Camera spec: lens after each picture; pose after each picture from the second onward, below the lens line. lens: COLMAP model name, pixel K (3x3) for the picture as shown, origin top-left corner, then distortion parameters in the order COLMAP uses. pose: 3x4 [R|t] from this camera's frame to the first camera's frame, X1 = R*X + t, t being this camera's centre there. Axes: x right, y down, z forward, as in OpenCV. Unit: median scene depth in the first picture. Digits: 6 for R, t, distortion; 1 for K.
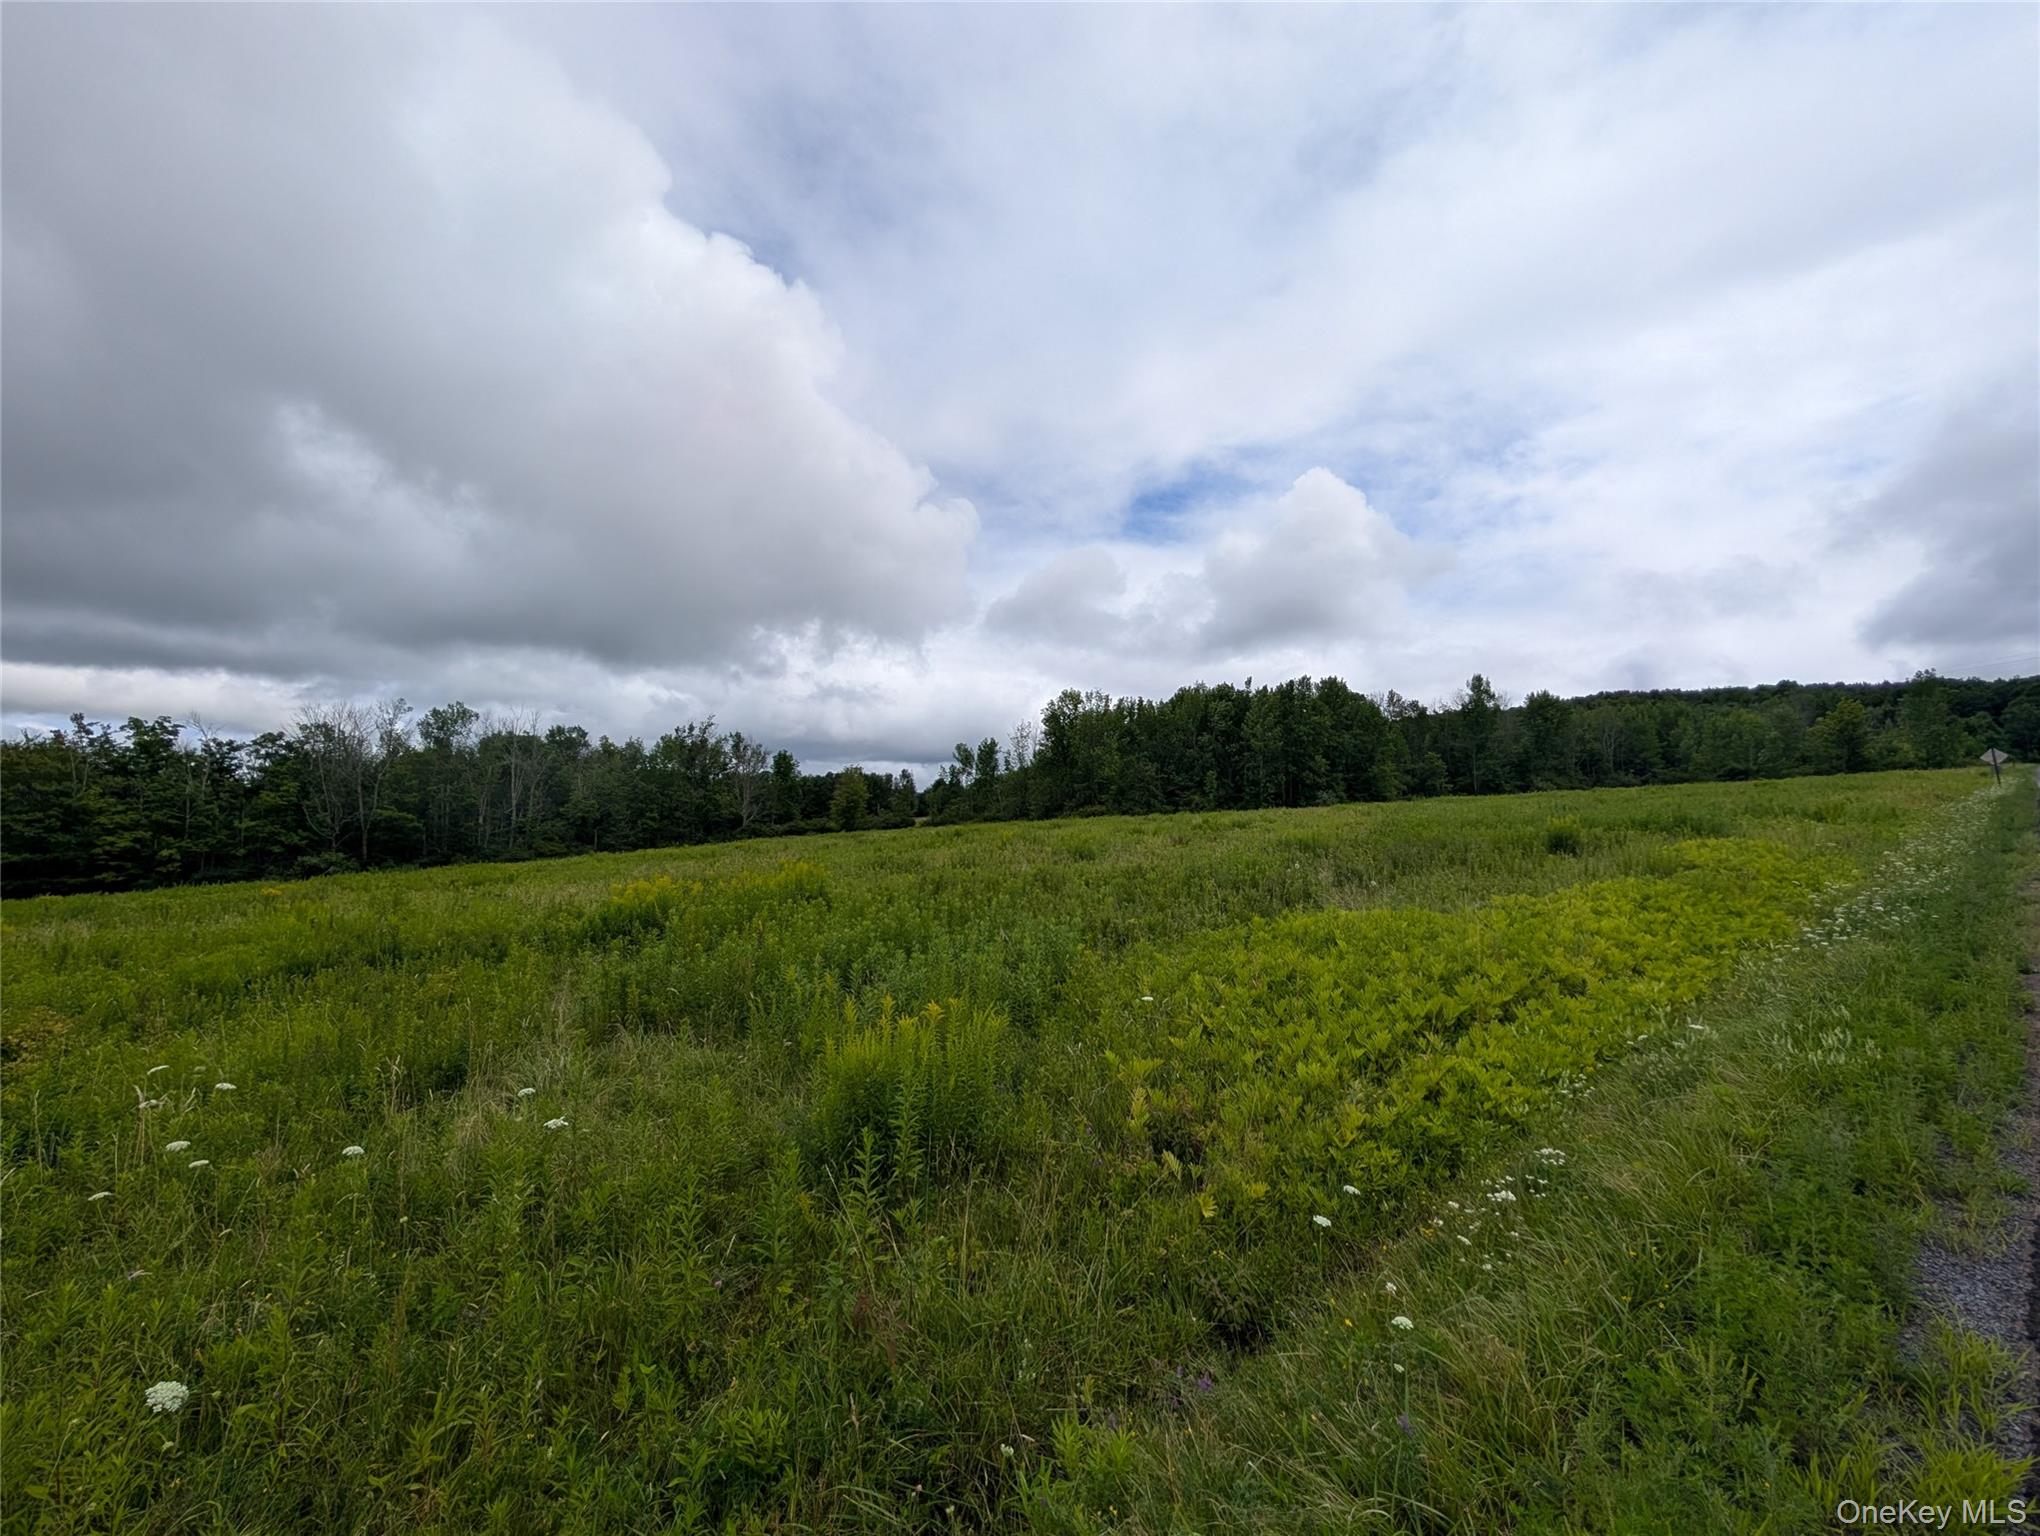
lens RADIAL K [[787.1, 0, 1022.9], [0, 787.1, 757.9], [0, 0, 1]] dist [0.000276, 0.000742]
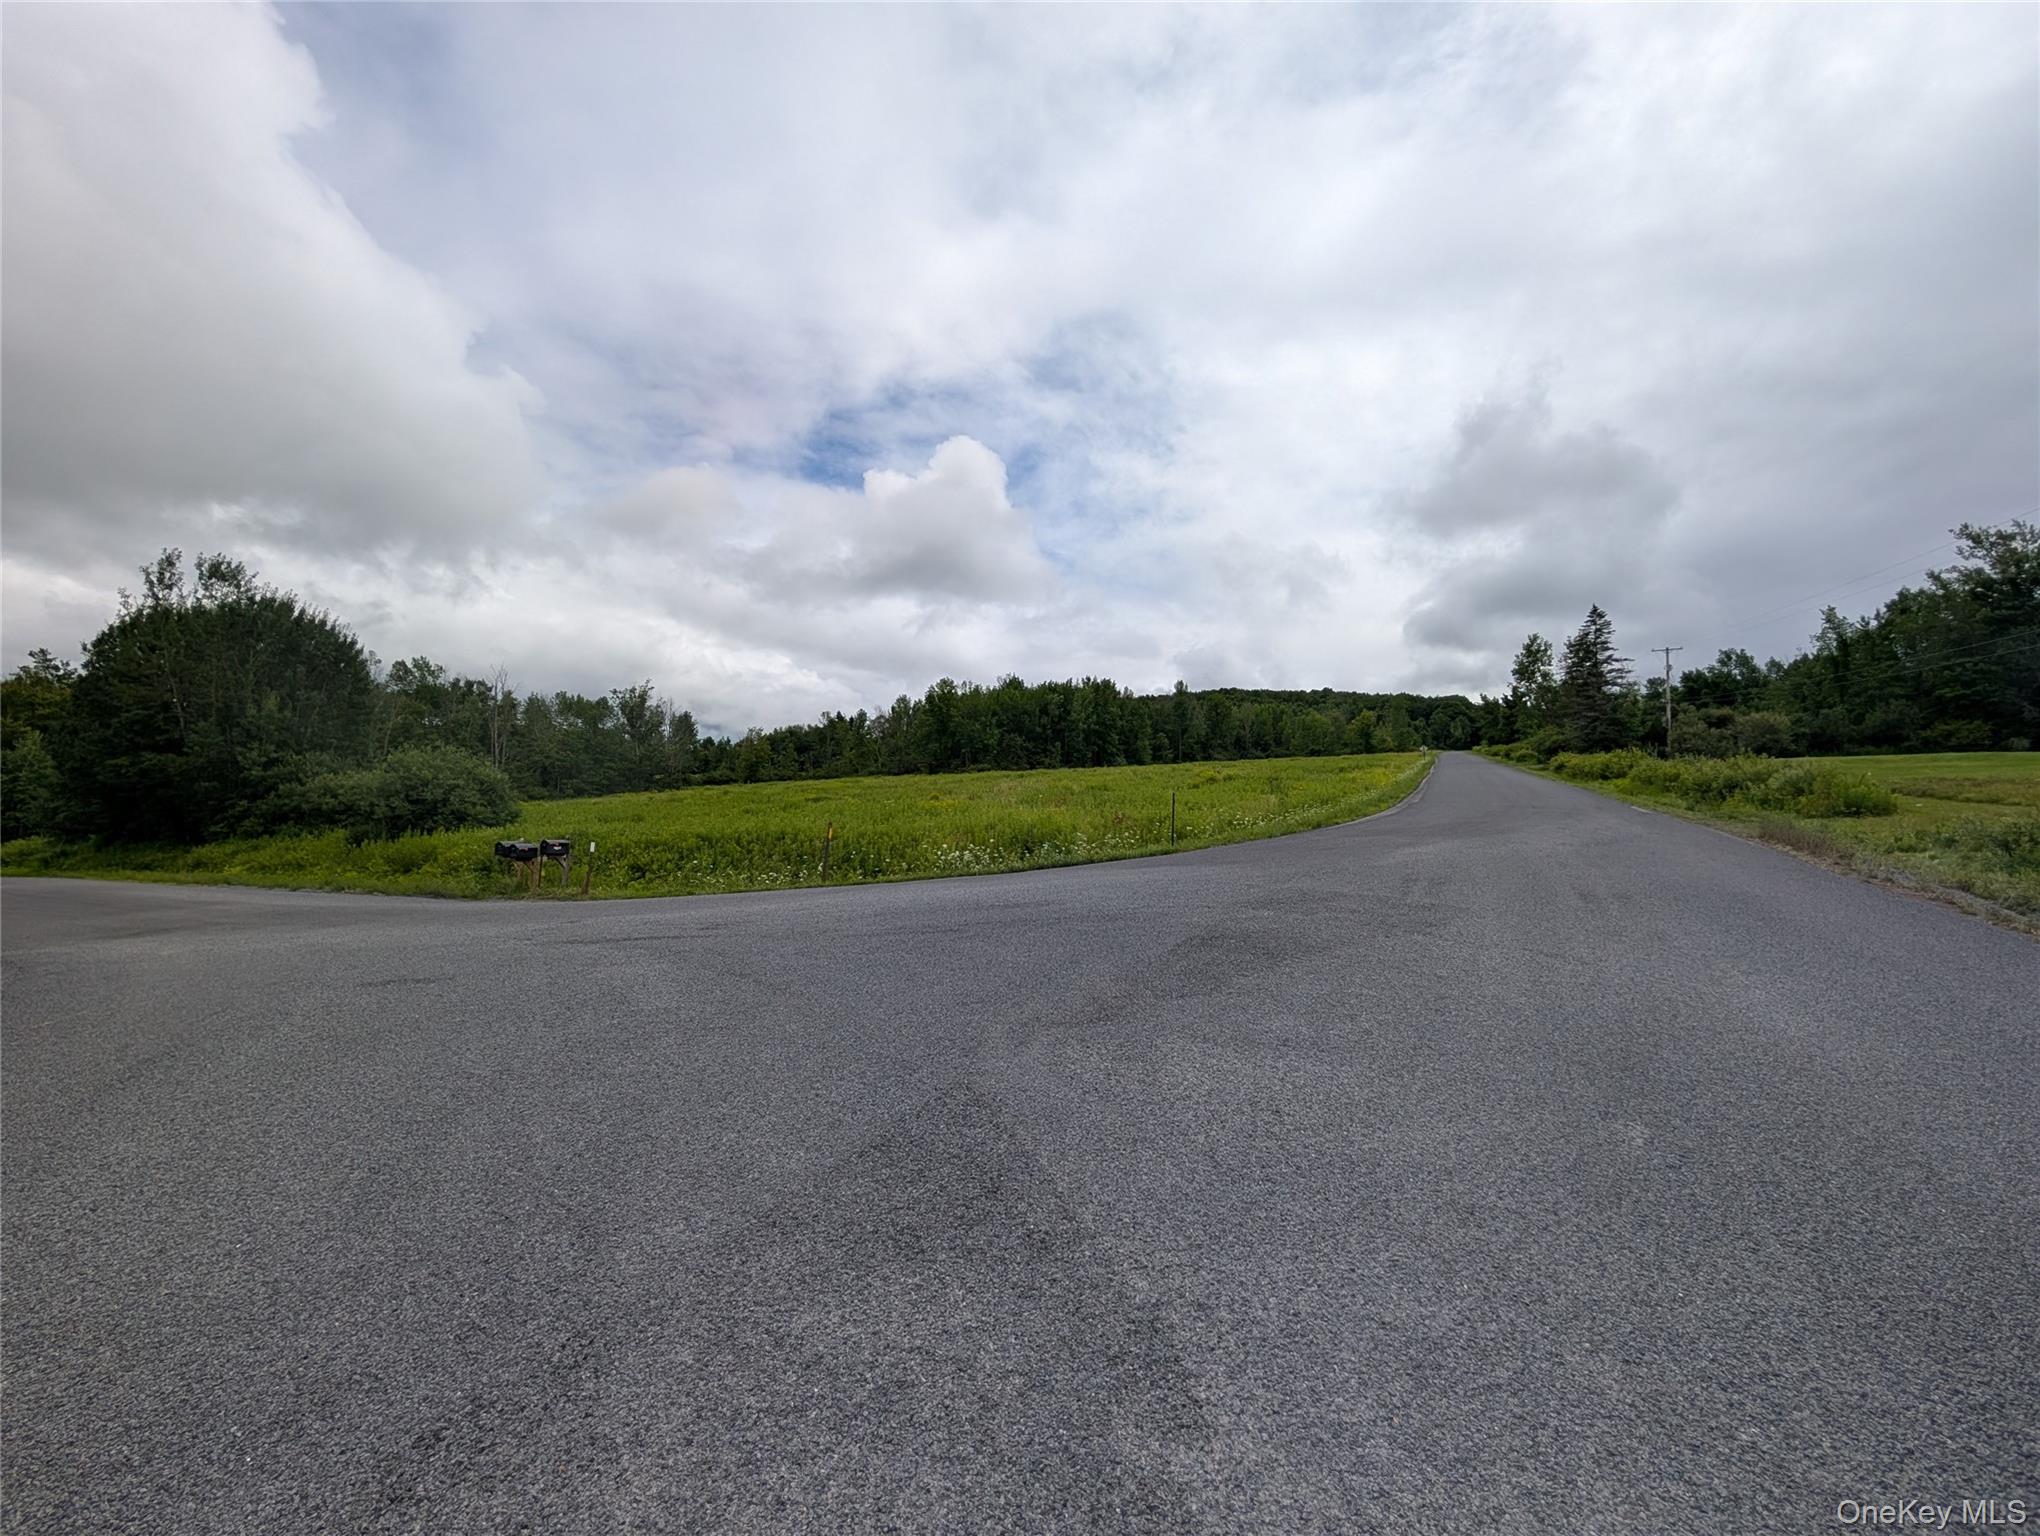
lens RADIAL K [[787.1, 0, 1030.9], [0, 787.1, 799.0], [0, 0, 1]] dist [0.000276, 0.000742]
pose [[0.910167, 0.000066, 0.414241, -0.366645], [-0.040384, 0.995251, 0.088572, -0.005396], [-0.412268, -0.097344, 0.905847, -0.298989]]
